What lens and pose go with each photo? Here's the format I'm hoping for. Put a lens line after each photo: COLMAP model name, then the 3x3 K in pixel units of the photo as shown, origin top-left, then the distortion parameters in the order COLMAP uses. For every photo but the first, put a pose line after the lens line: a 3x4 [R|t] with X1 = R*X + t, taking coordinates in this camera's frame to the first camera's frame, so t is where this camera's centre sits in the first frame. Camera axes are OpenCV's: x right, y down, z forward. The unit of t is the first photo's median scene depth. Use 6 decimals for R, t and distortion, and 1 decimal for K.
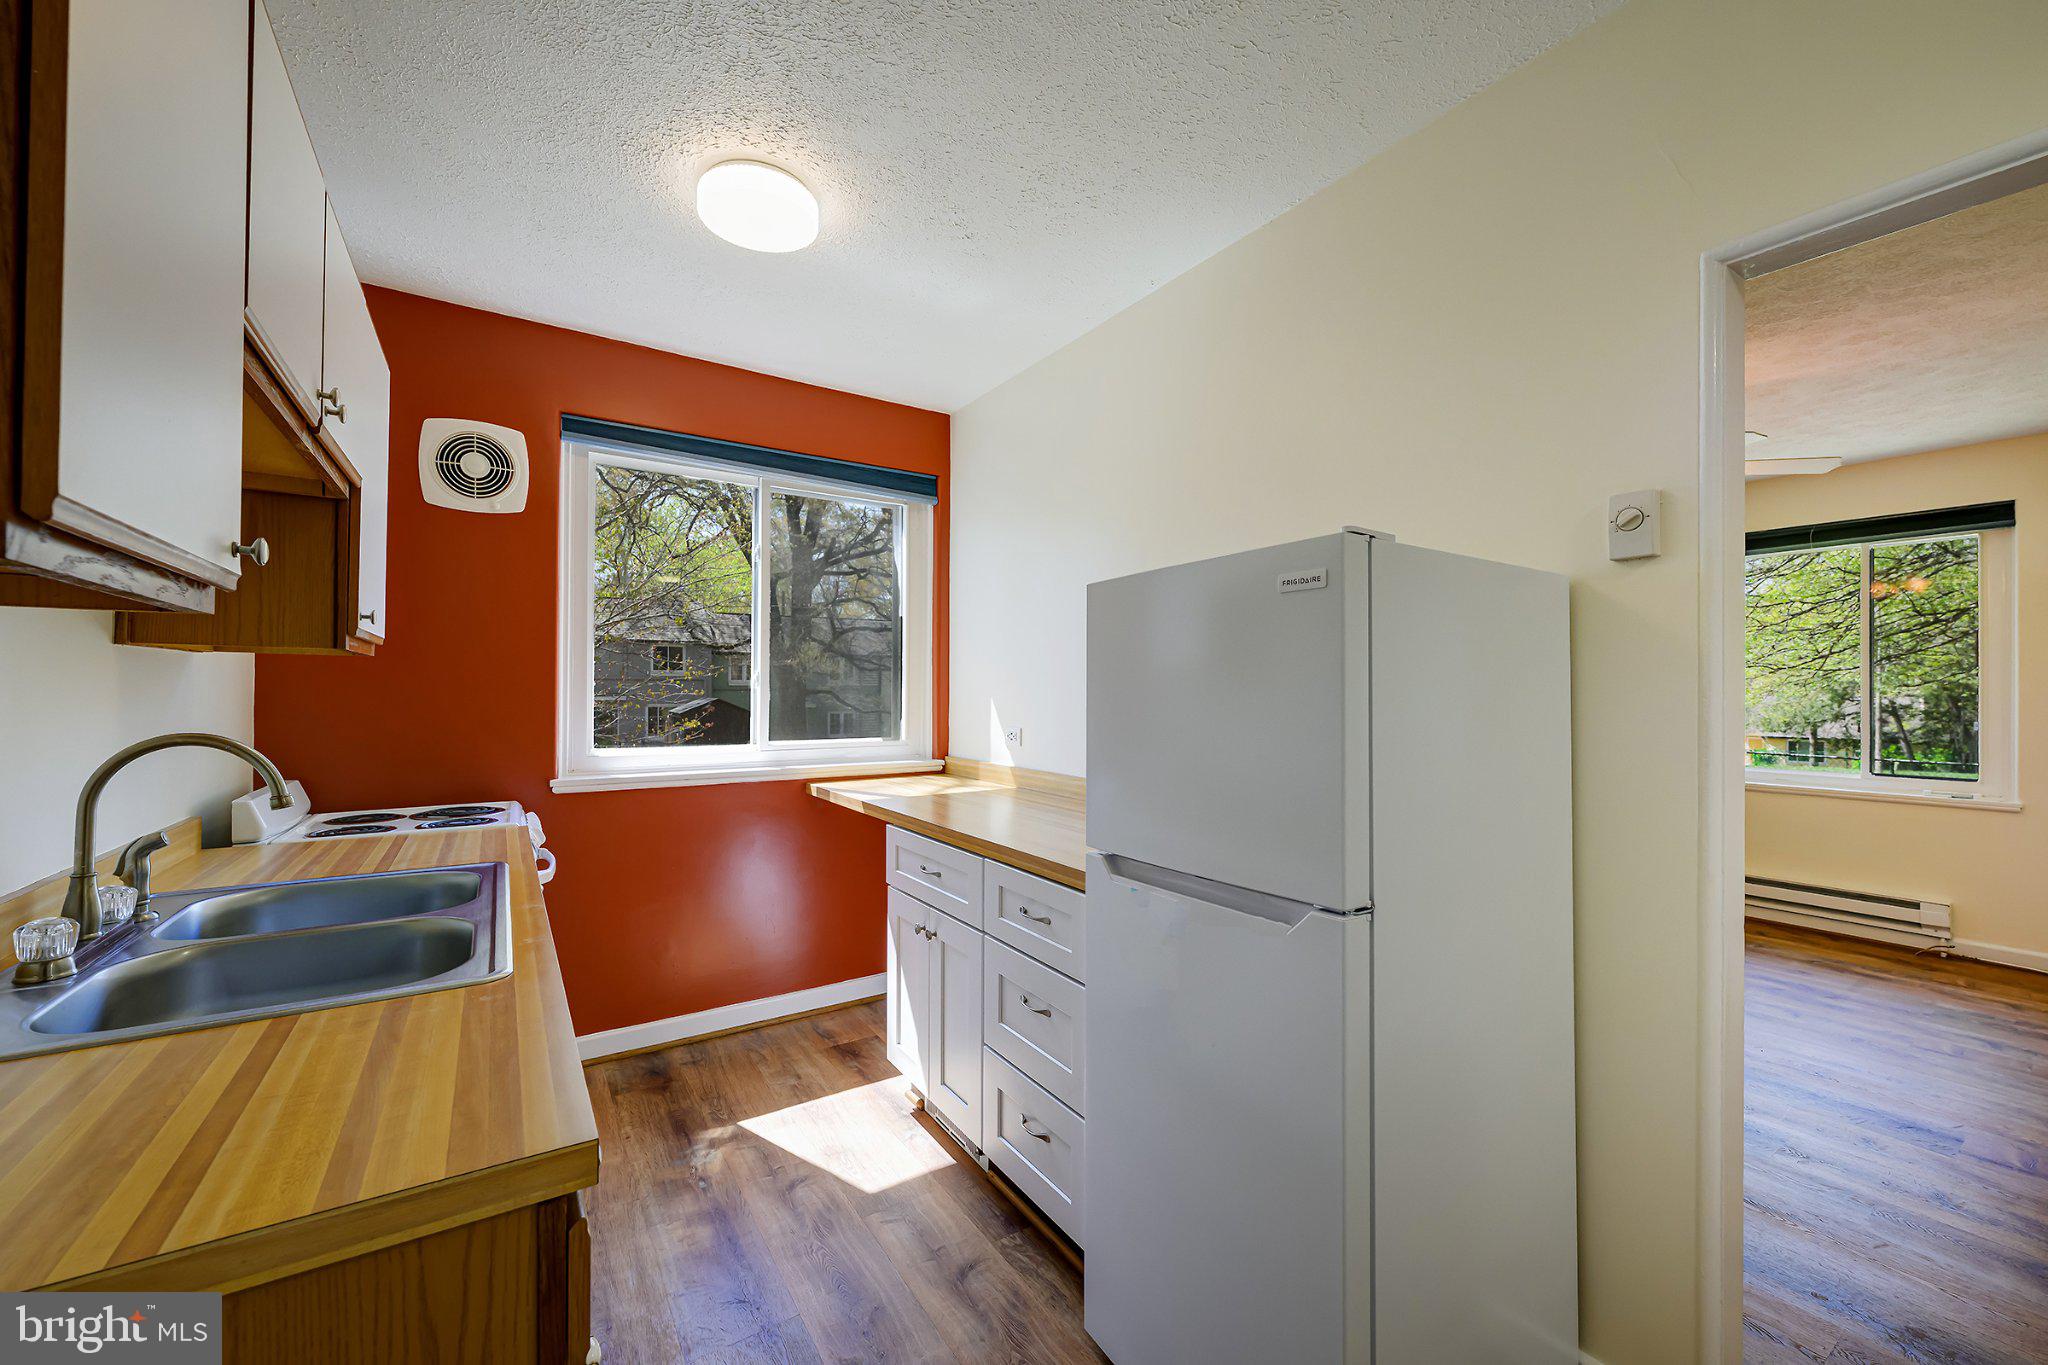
lens RADIAL K [[809.8, 0, 1033.1], [0, 809.8, 686.8], [0, 0, 1]] dist [0.000683, 0.000226]
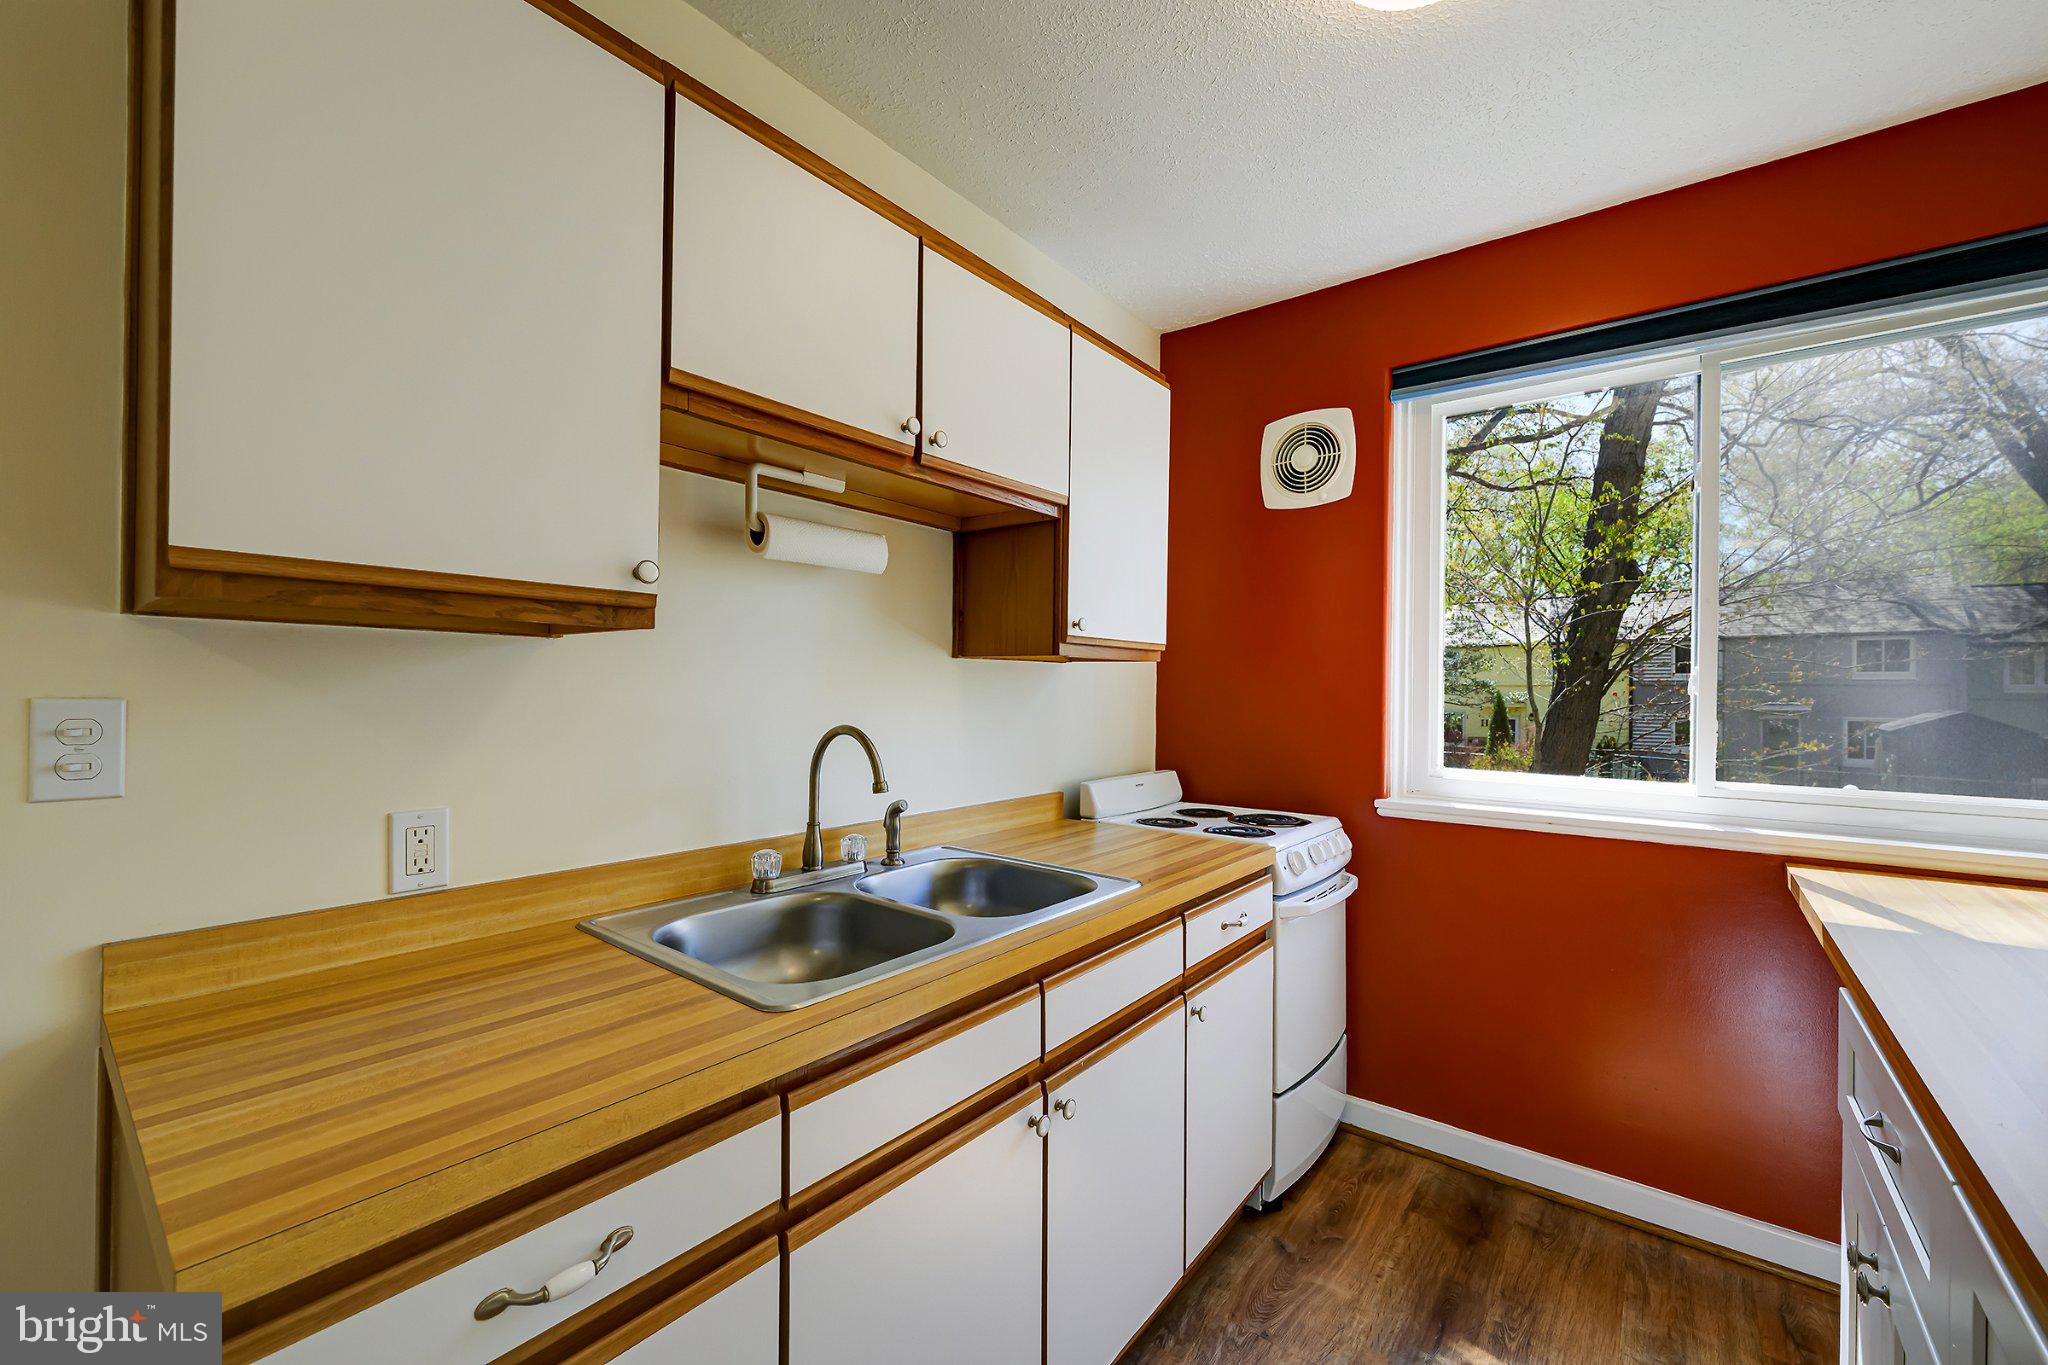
lens RADIAL K [[809.8, 0, 1036.3], [0, 809.8, 692.5], [0, 0, 1]] dist [0.000683, 0.000226]
pose [[0.311698, 0.003506, -0.950175, 0.102261], [-0.004503, 0.999987, 0.002213, 0.000785], [0.950170, 0.003589, 0.311710, 0.354950]]
